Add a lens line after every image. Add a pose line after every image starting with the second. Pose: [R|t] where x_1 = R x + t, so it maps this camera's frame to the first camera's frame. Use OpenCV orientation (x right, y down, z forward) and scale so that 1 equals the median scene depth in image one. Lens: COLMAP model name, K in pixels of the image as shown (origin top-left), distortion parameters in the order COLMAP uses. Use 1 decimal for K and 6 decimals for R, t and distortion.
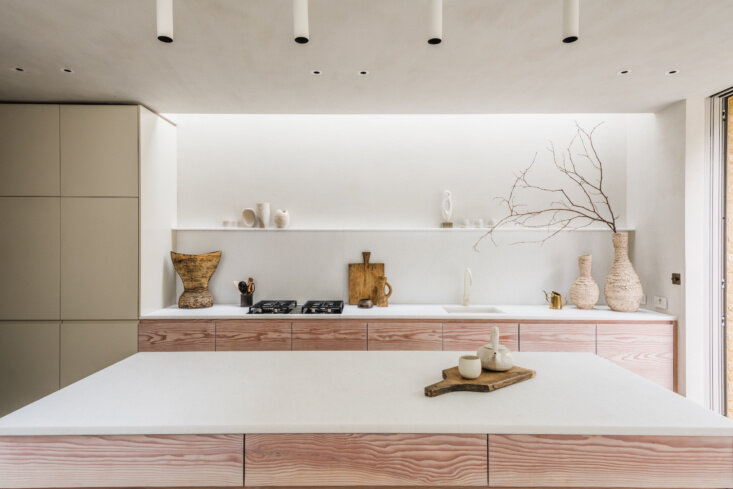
lens RADIAL K [[413.7, 0, 366.2], [0, 413.7, 249.9], [0, 0, 1]] dist [-0.001241, -0.004203]
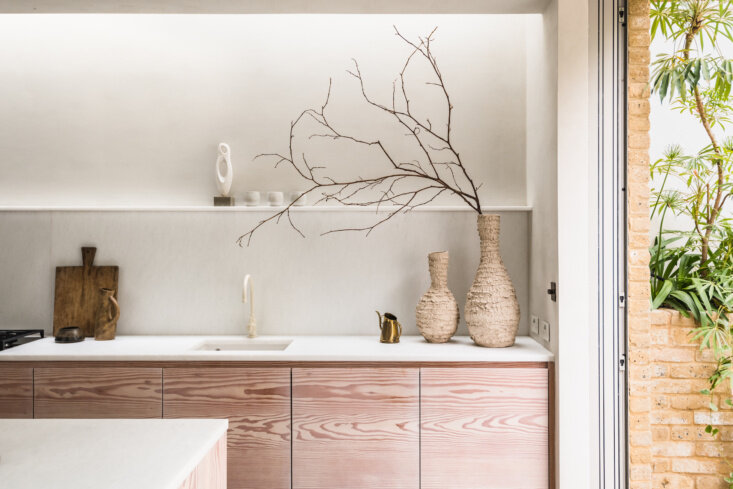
lens RADIAL K [[689.0, 0, 366.5], [0, 689.0, 237.7], [0, 0, 1]] dist [0.009294, 0.000000]
pose [[0.999695, -0.000253, 0.024688, 0.423278], [0.000514, 0.999944, -0.010541, 0.002860], [-0.024684, 0.010551, 0.999640, 0.010940]]
